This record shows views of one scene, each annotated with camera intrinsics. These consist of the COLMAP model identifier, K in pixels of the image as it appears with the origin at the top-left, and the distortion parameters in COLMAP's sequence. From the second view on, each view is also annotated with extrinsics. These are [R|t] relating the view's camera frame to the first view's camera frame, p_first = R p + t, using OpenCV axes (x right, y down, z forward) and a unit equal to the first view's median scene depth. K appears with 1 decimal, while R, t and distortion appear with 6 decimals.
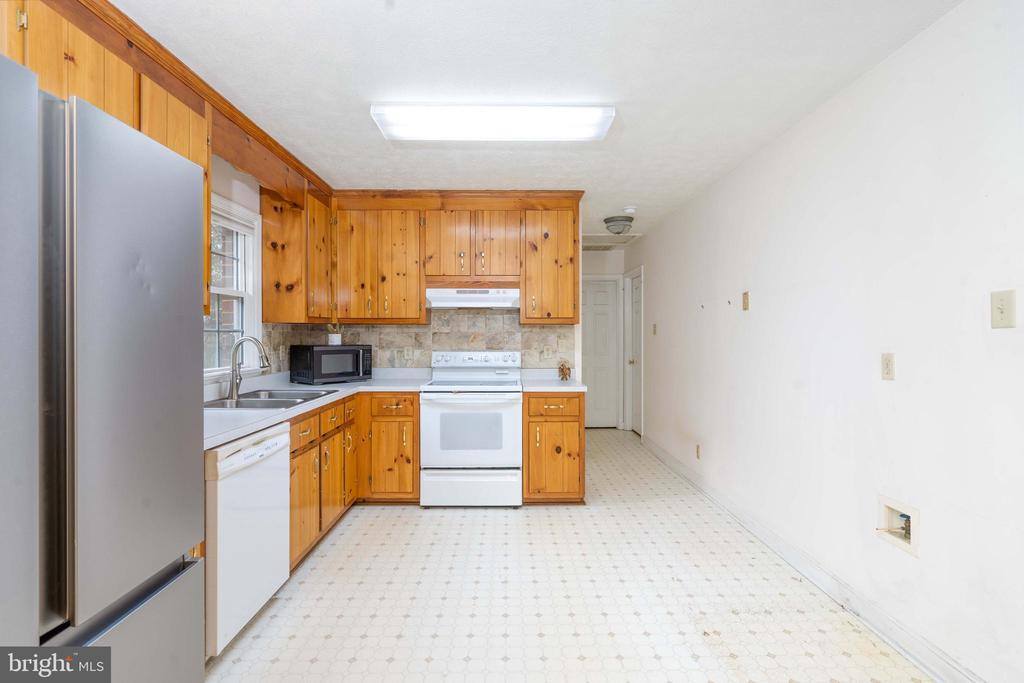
lens RADIAL K [[482.9, 0, 510.1], [0, 482.9, 340.2], [0, 0, 1]] dist [-0.000158, 0.000550]
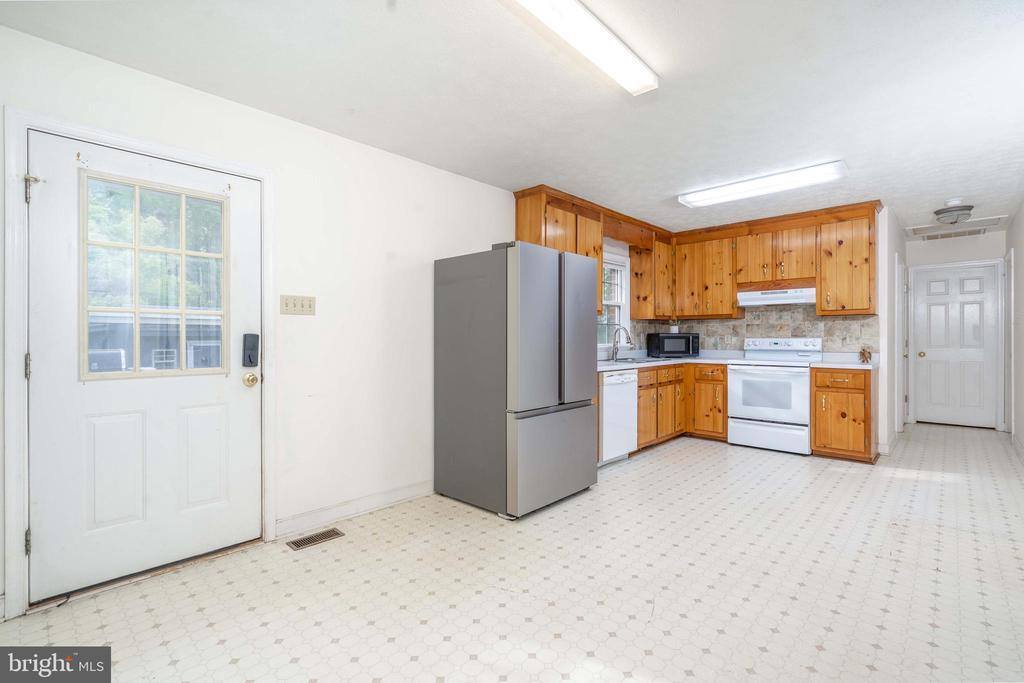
lens RADIAL K [[463.9, 0, 513.9], [0, 463.9, 339.7], [0, 0, 1]] dist [-0.004679, 0.001225]
pose [[0.721692, 0.001062, -0.692214, 0.311750], [-0.003777, 0.999990, -0.002404, 0.038161], [0.692204, 0.004349, 0.721689, -0.451356]]
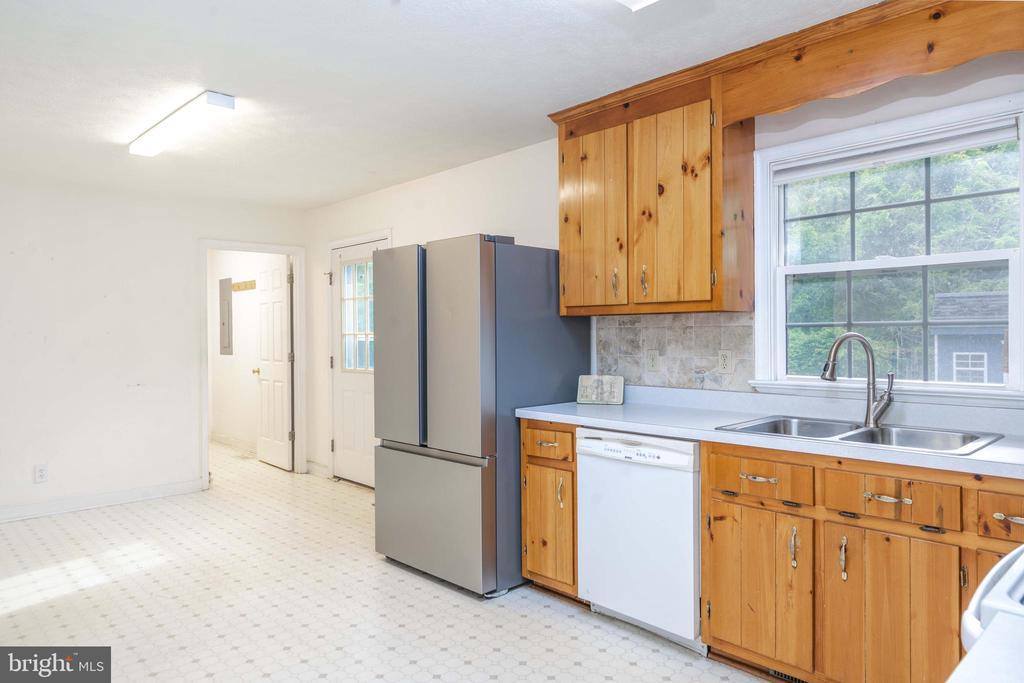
lens RADIAL K [[663.1, 0, 516.3], [0, 663.1, 338.3], [0, 0, 1]] dist [0.002713, 0.000845]
pose [[-0.727163, 0.009304, -0.686402, 0.321096], [0.001434, 0.999927, 0.012035, -0.008708], [0.686464, 0.007768, -0.727123, 1.046426]]
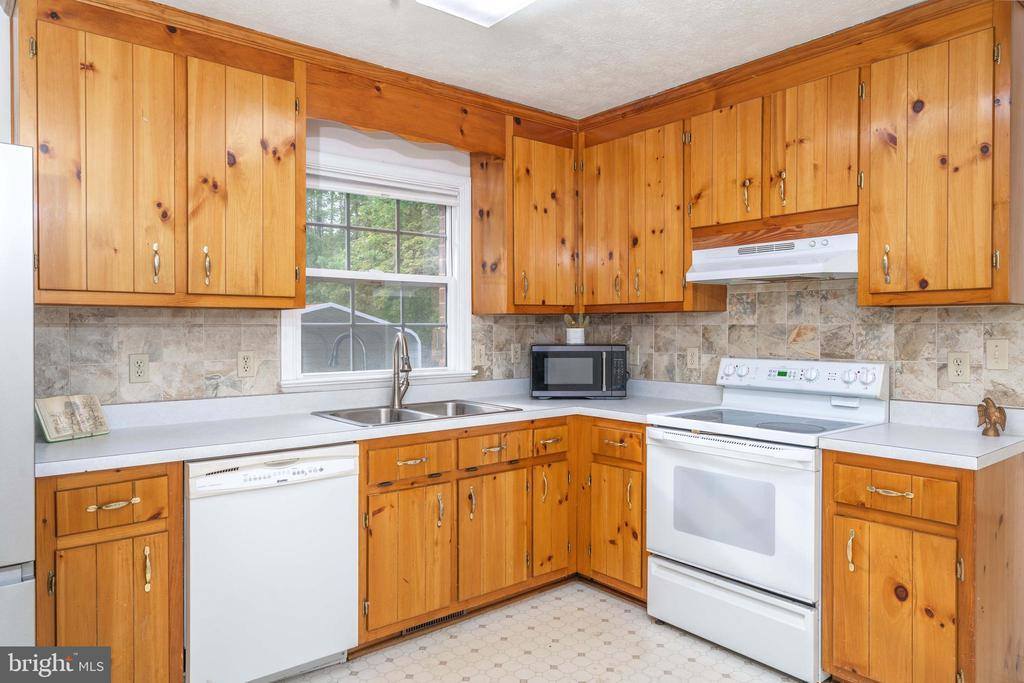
lens RADIAL K [[663.1, 0, 516.3], [0, 663.1, 338.3], [0, 0, 1]] dist [0.002713, 0.000845]
pose [[0.632134, 0.010086, -0.774794, 0.341968], [-0.005749, 0.999949, 0.008326, -0.006108], [0.774838, -0.000809, 0.632159, 0.348543]]
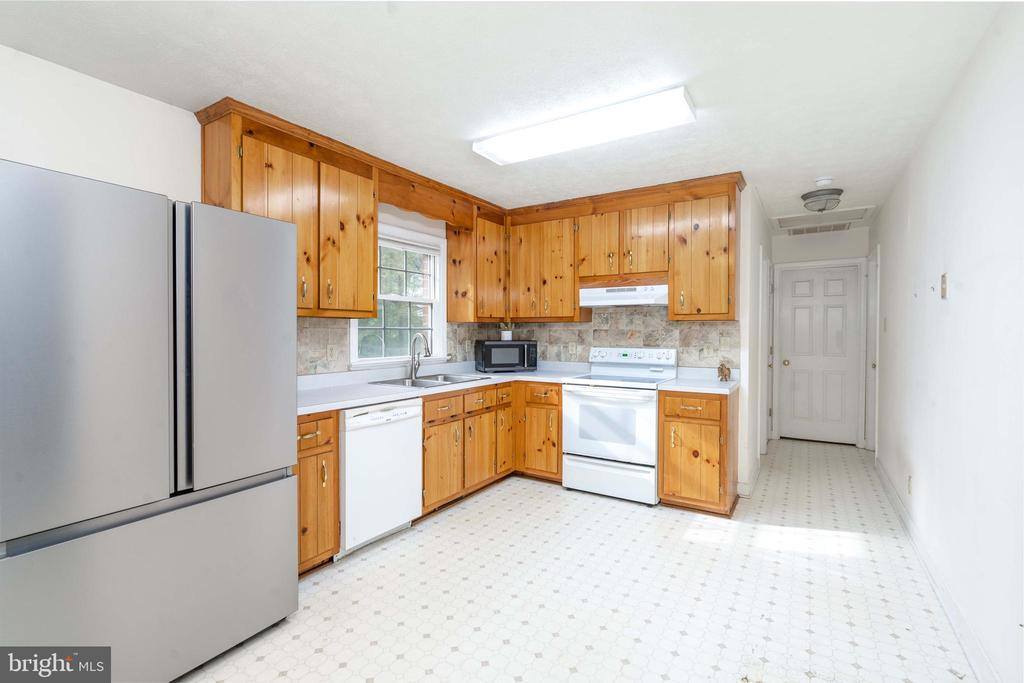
lens RADIAL K [[463.9, 0, 513.9], [0, 463.9, 339.7], [0, 0, 1]] dist [-0.004679, 0.001225]
pose [[0.840447, 0.010142, -0.541798, 0.288471], [-0.006530, 0.999942, 0.008589, -0.001364], [0.541854, -0.003681, 0.840465, 0.049000]]
